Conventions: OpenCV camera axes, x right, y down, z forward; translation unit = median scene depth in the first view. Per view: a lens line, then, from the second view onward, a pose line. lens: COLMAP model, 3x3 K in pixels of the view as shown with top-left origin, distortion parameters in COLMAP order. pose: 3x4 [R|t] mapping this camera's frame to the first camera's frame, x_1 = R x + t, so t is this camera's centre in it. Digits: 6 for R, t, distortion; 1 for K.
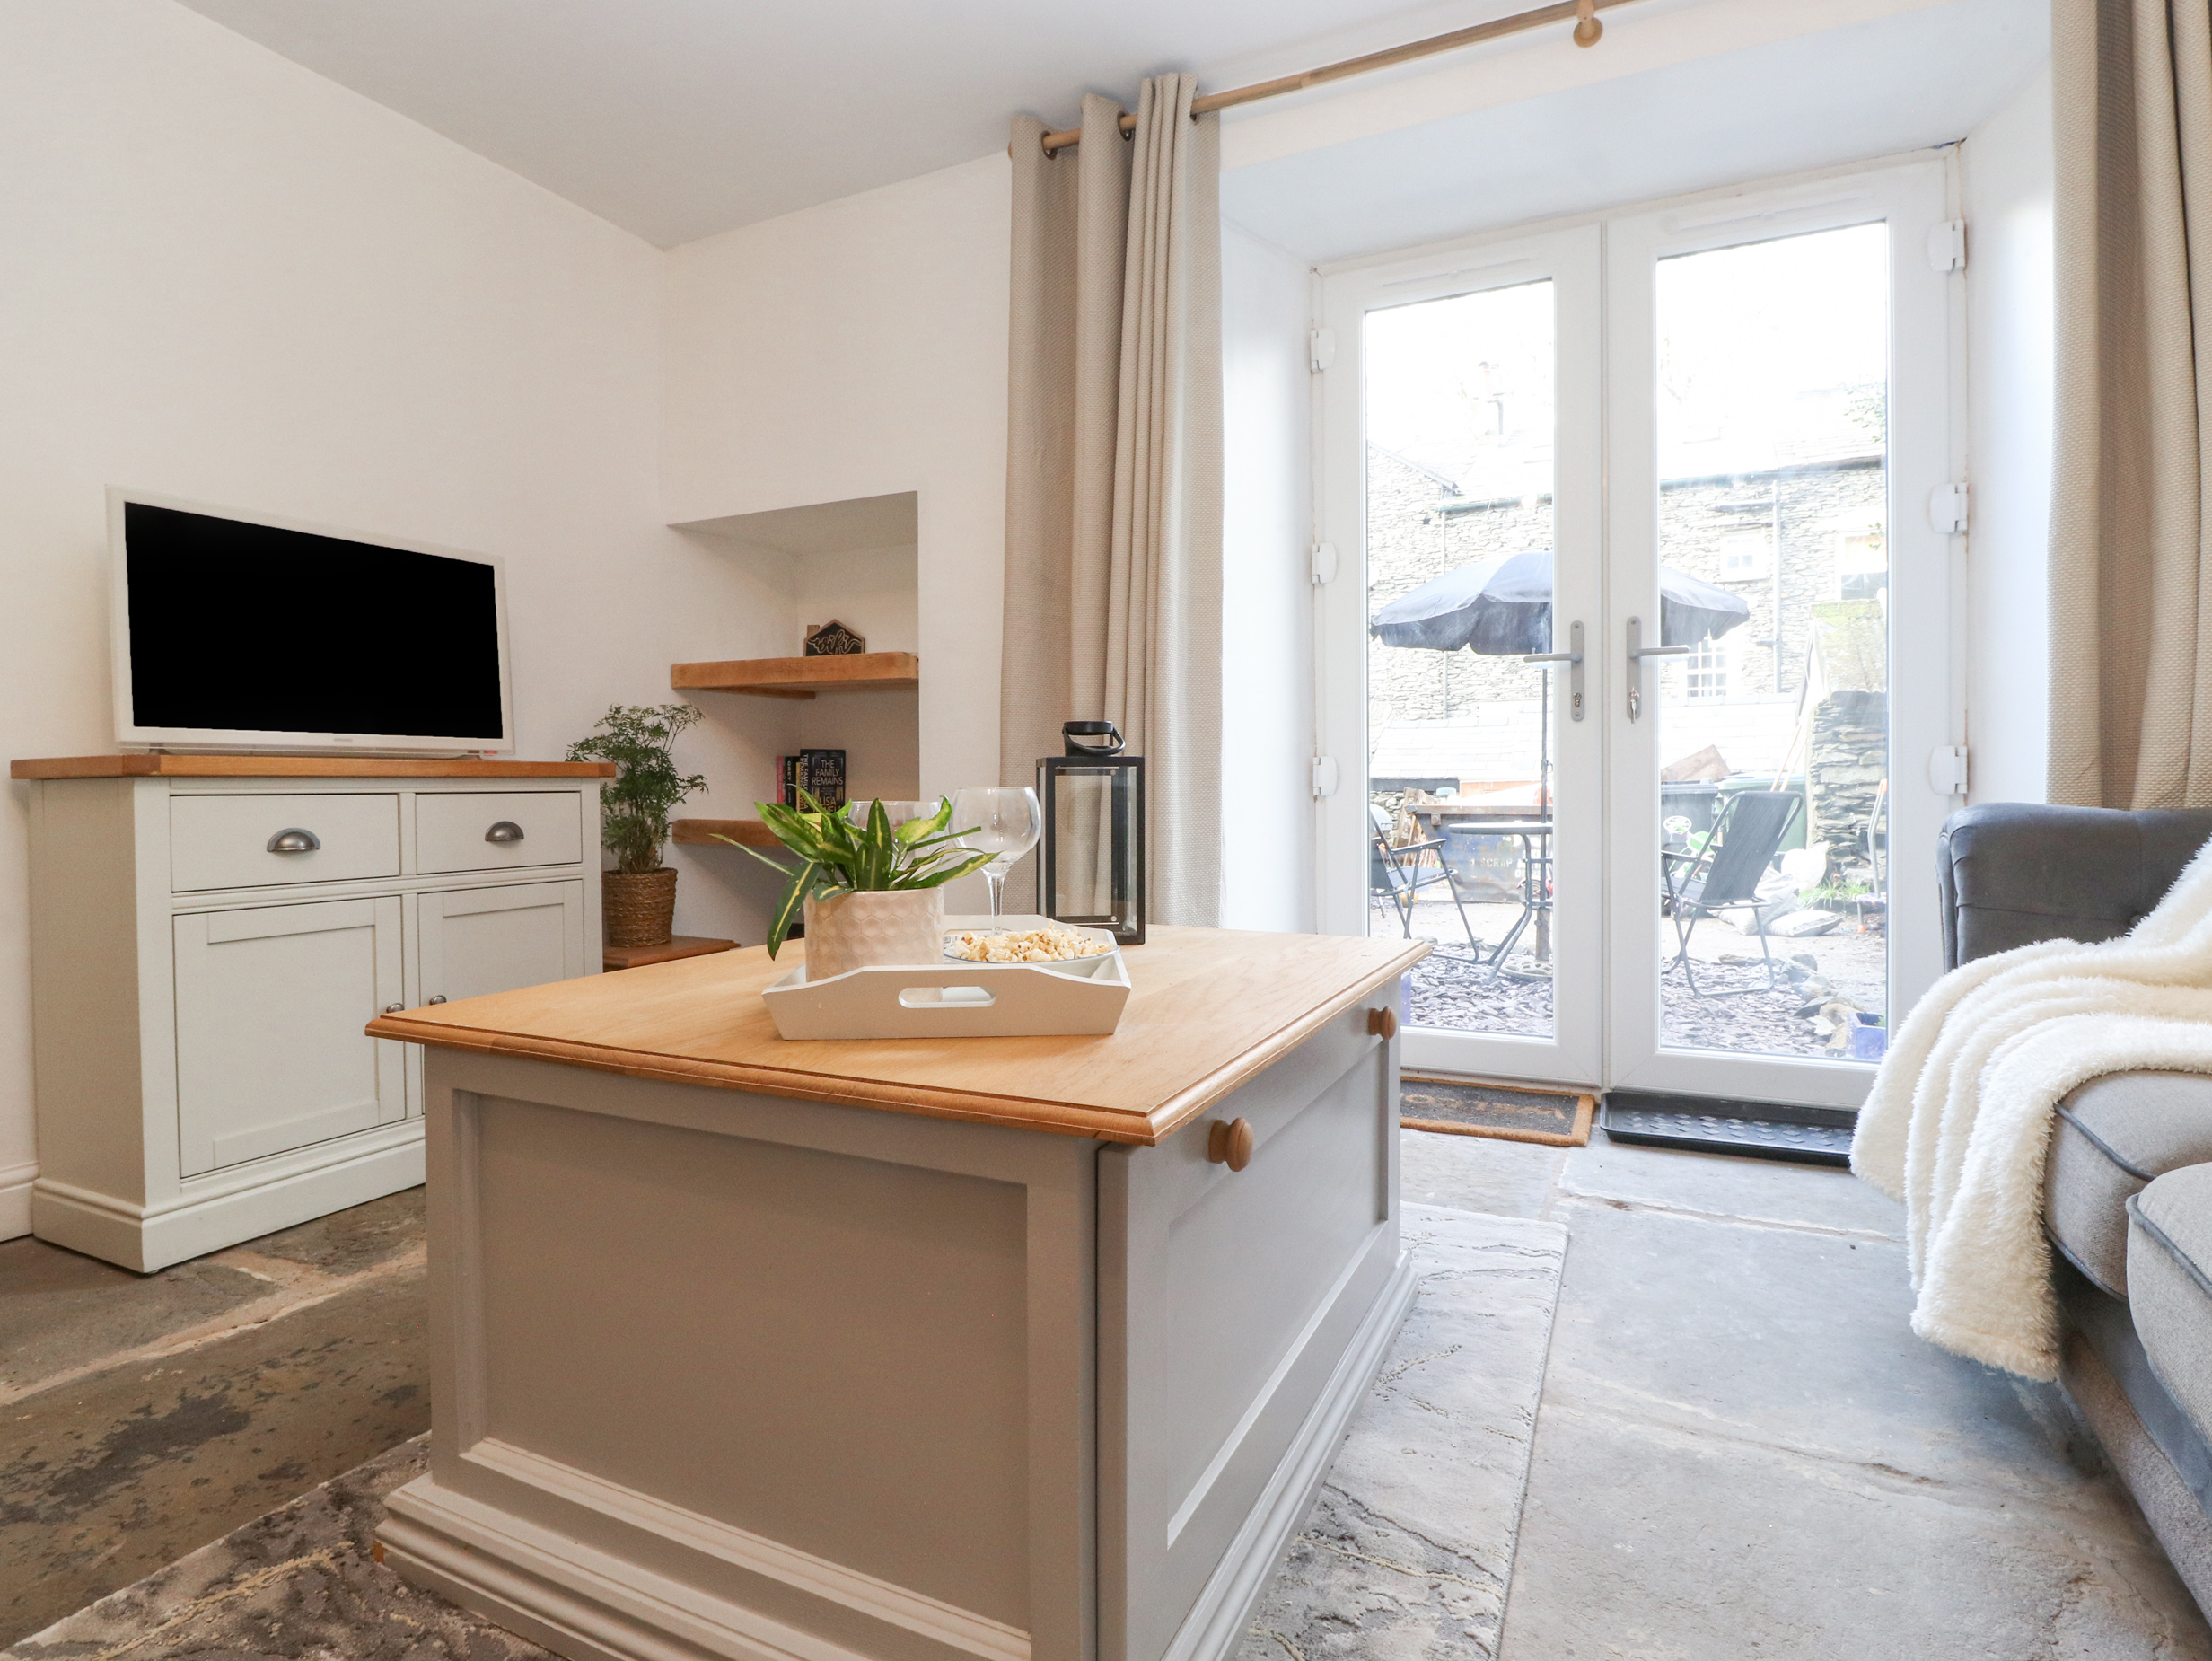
lens RADIAL K [[1154.9, 0, 1113.2], [0, 1154.9, 803.7], [0, 0, 1]] dist [0.001948, -0.015258]
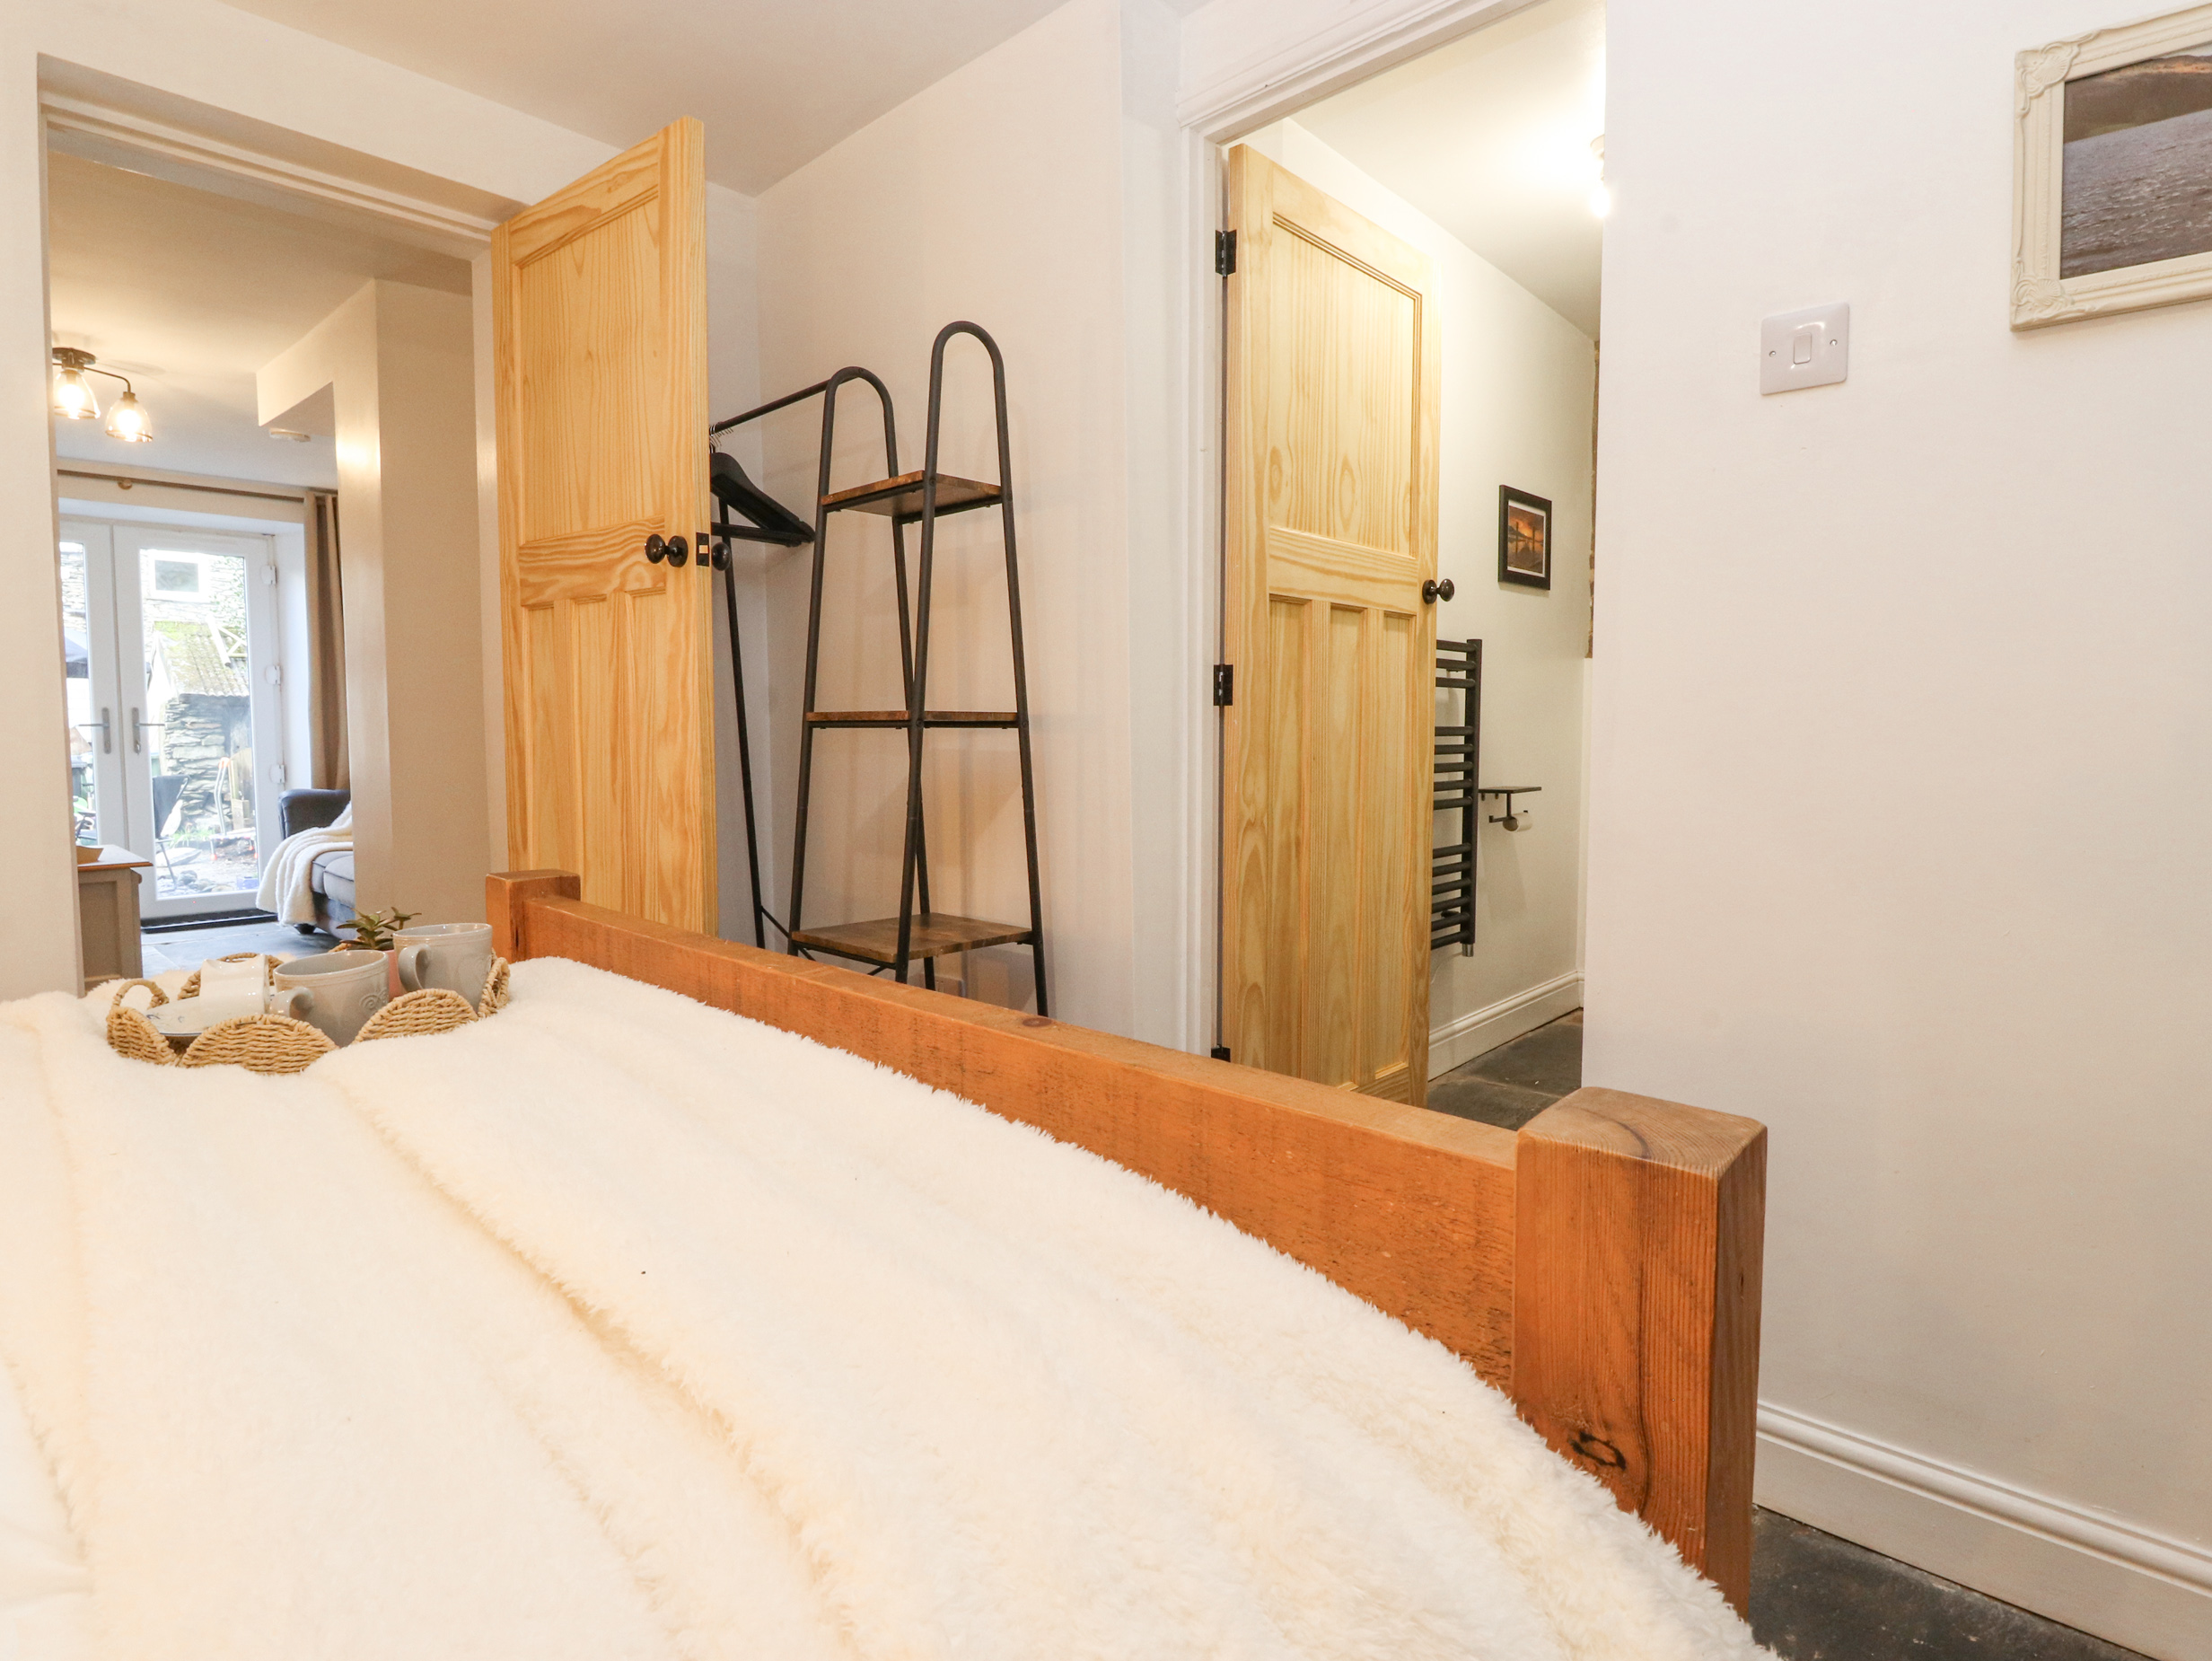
lens RADIAL K [[1118.3, 0, 1105.8], [0, 1118.3, 784.7], [0, 0, 1]] dist [0.000485, -0.013489]
pose [[0.285727, -0.044107, 0.957296, -1.135776], [0.016994, 0.999016, 0.040957, -0.072300], [-0.958160, 0.004566, 0.286195, -1.496111]]
